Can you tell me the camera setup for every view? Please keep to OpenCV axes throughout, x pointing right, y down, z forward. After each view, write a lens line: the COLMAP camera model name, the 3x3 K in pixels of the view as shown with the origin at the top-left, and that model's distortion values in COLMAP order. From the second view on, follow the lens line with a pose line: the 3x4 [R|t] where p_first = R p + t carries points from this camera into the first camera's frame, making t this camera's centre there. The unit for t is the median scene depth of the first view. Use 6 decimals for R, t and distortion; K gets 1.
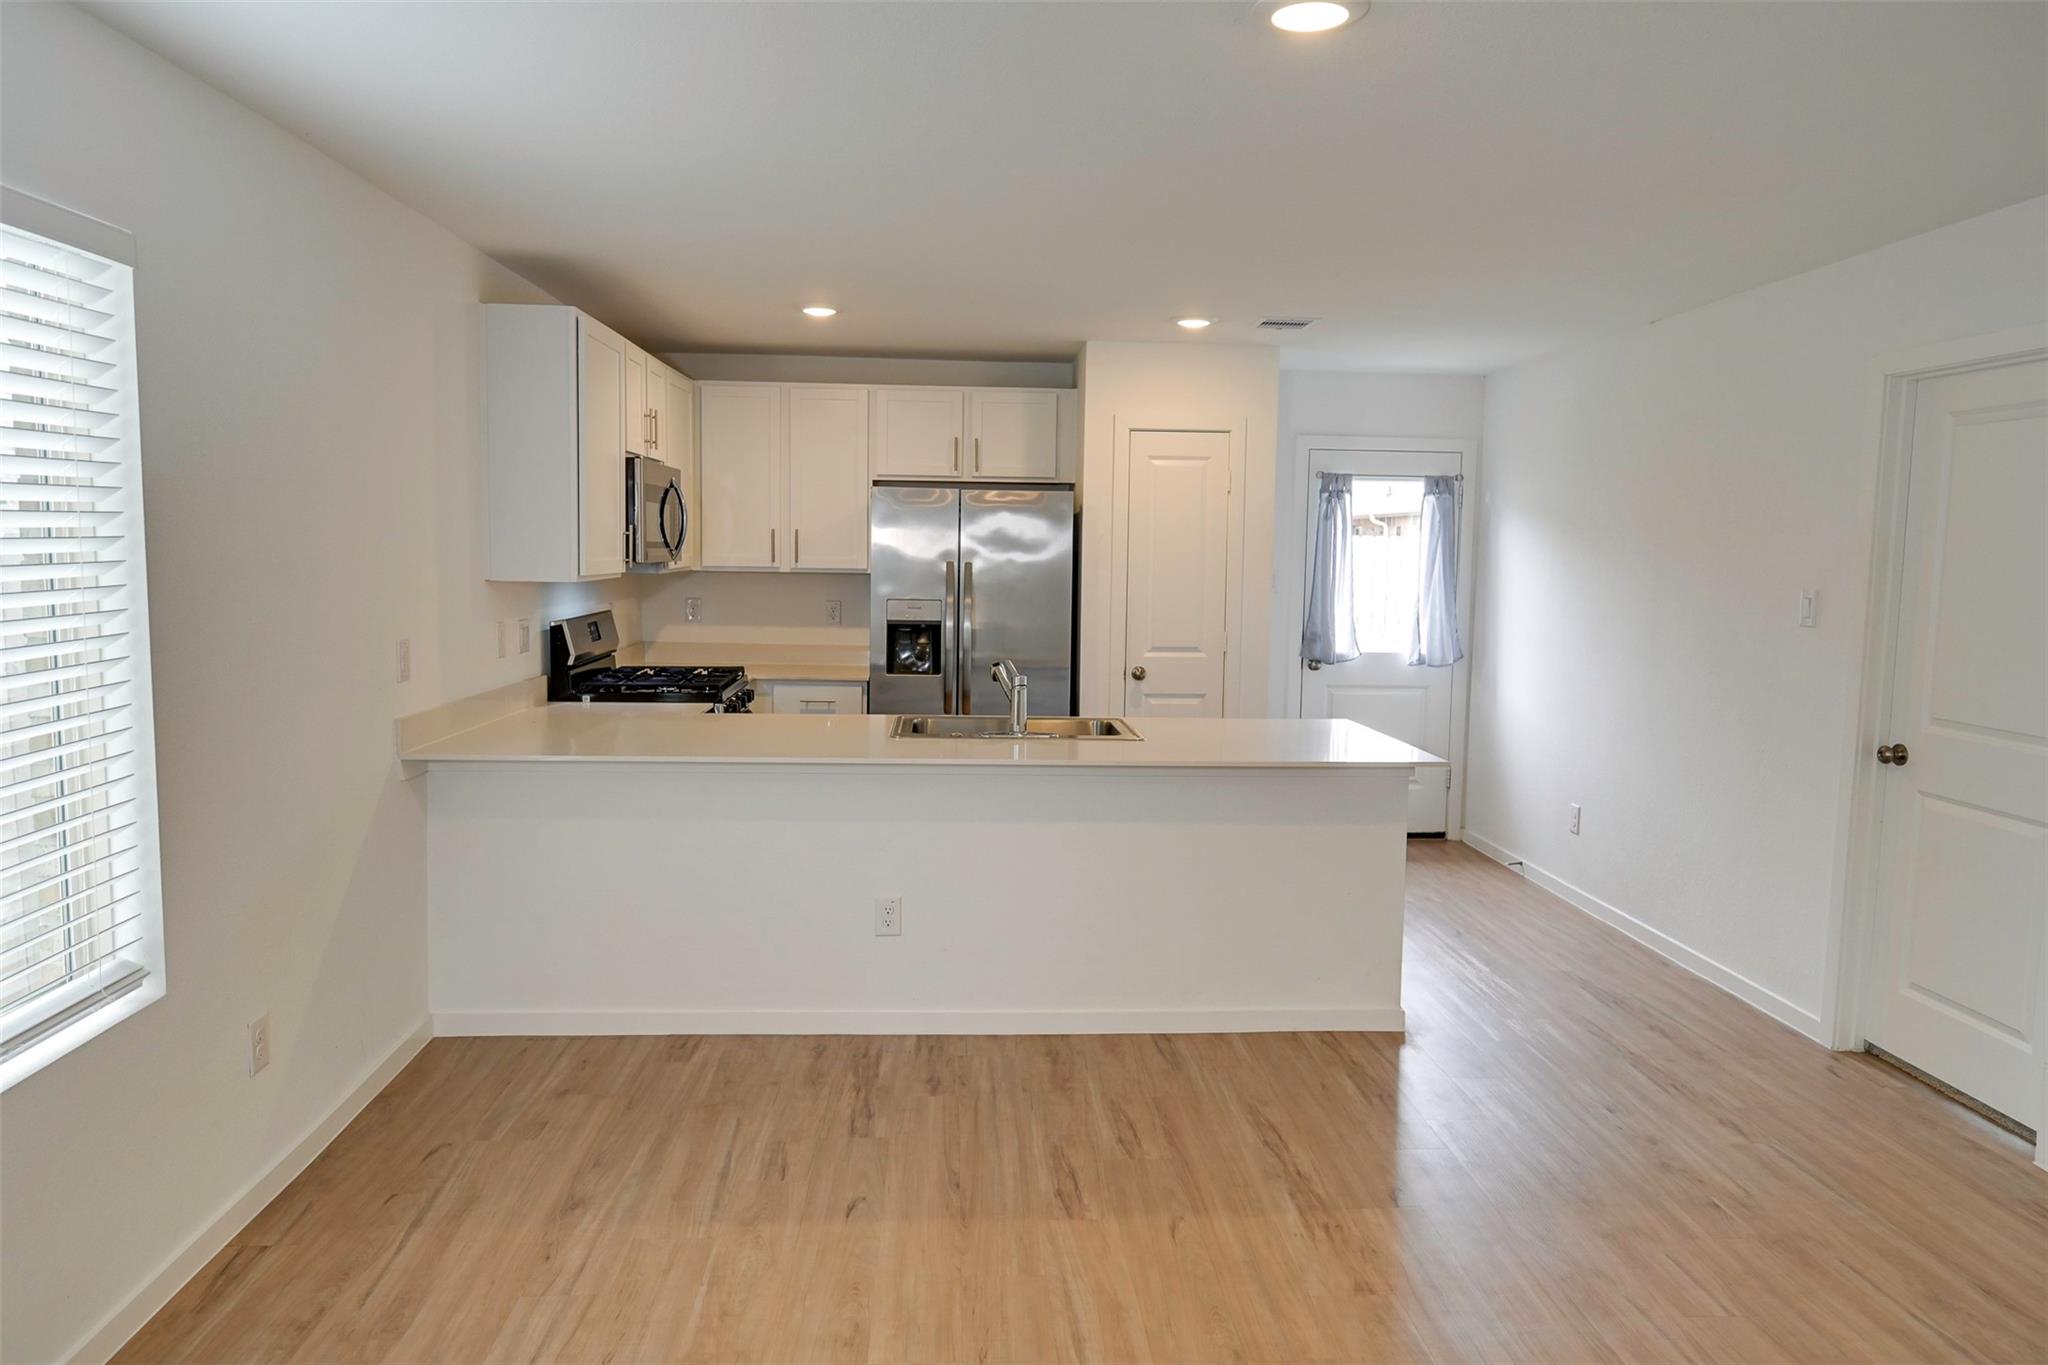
lens RADIAL K [[1368.3, 0, 1024.0], [0, 1368.3, 682.5], [0, 0, 1]] dist [-0.000198, -0.001551]
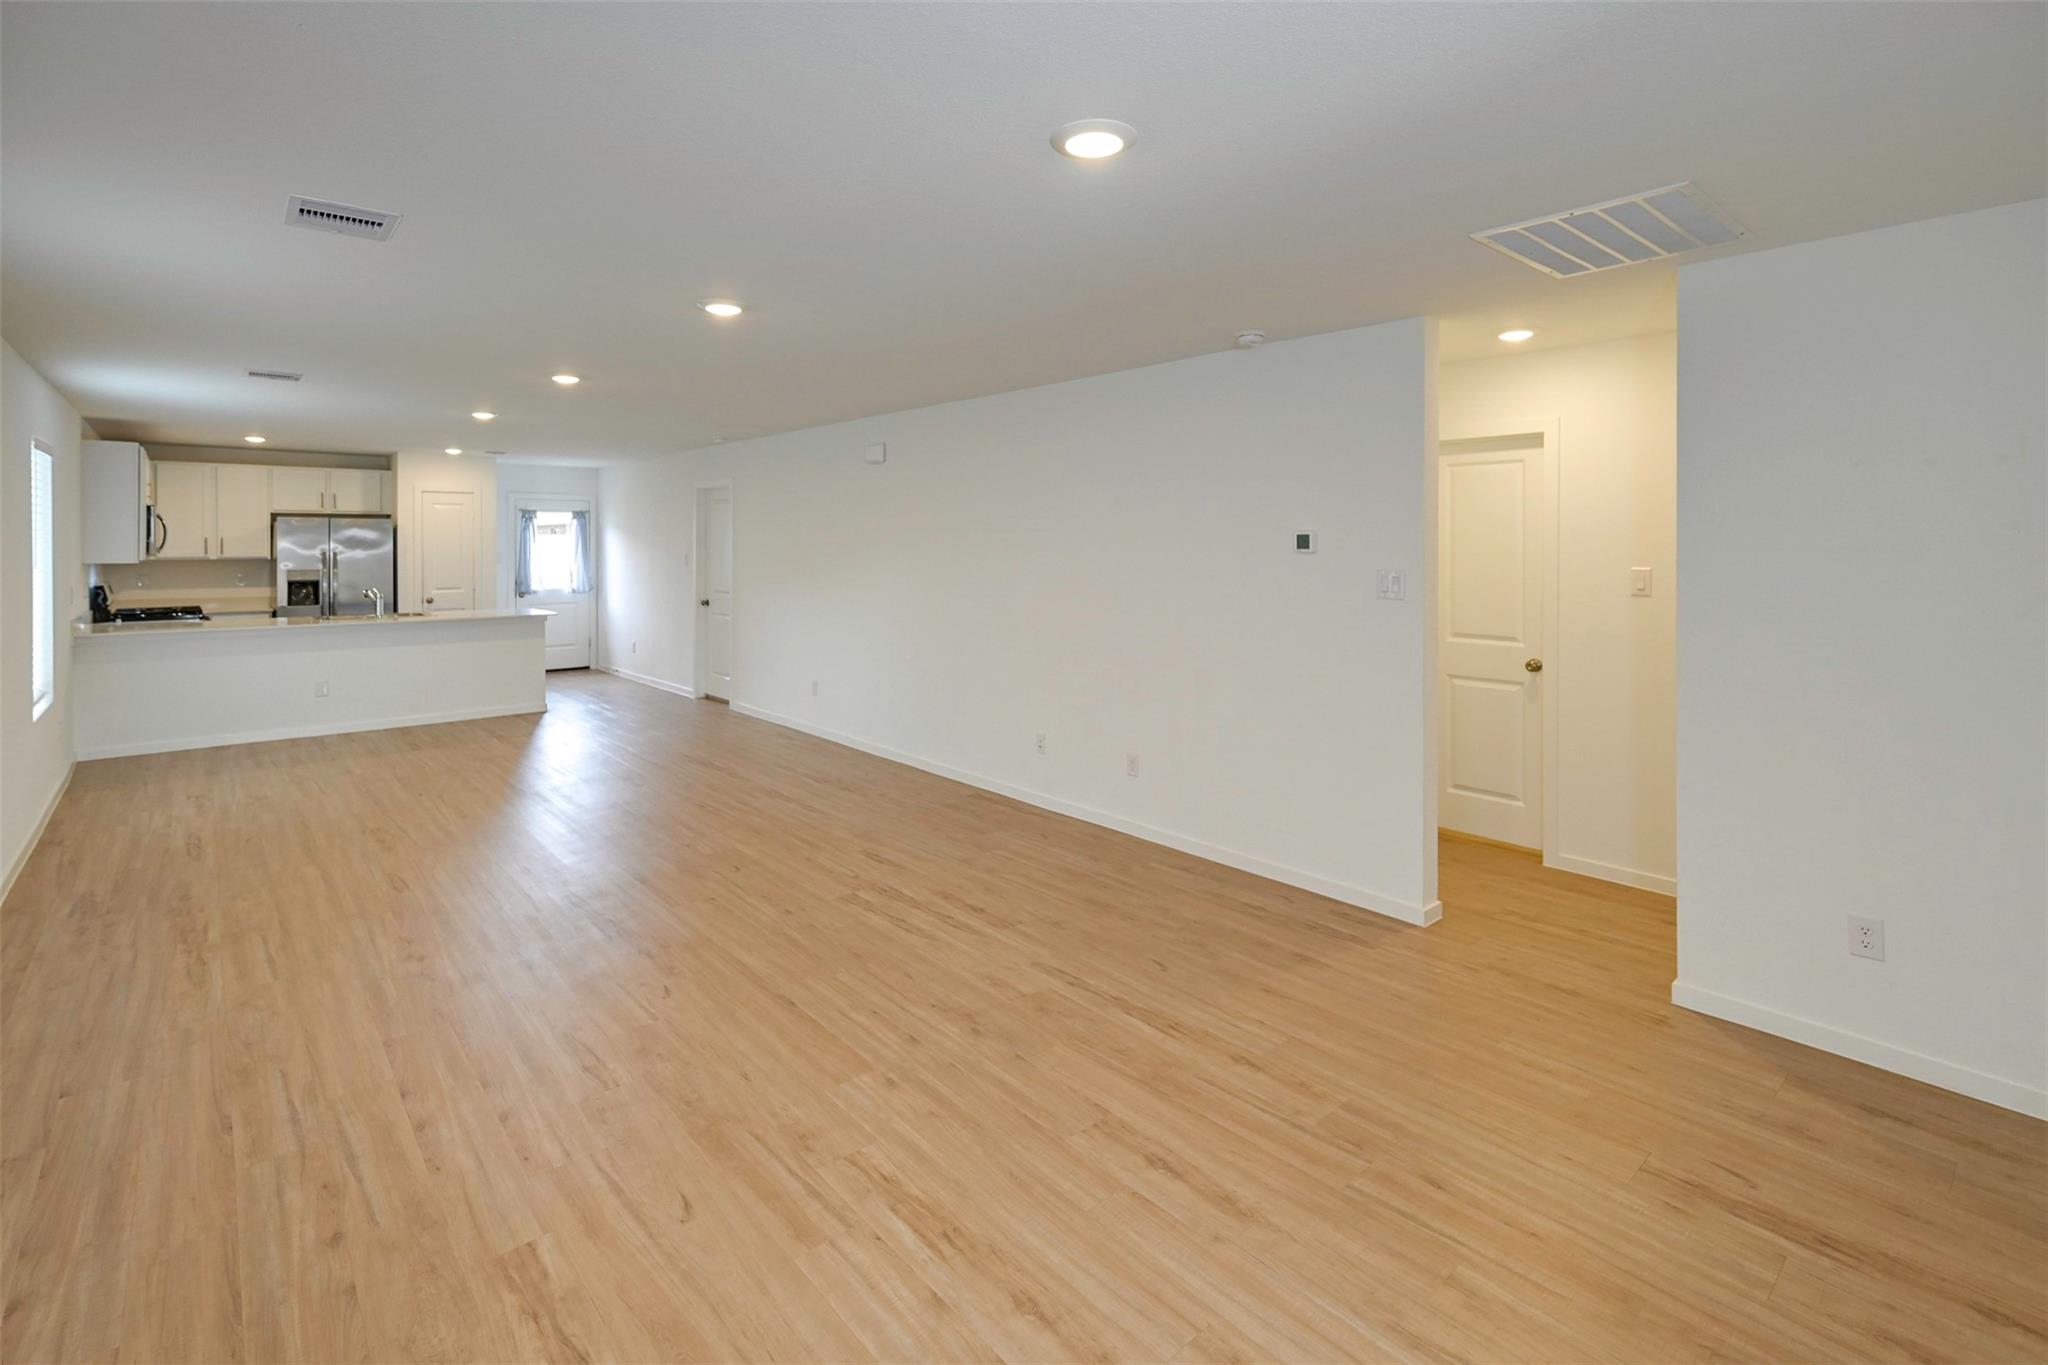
lens RADIAL K [[953.7, 0, 1024.6], [0, 953.7, 550.2], [0, 0, 1]] dist [-0.002859, -0.000599]
pose [[0.792758, -0.022468, 0.609122, -0.090036], [0.077433, 0.994936, -0.064077, 0.085860], [-0.604598, 0.097964, 0.790484, -0.805732]]
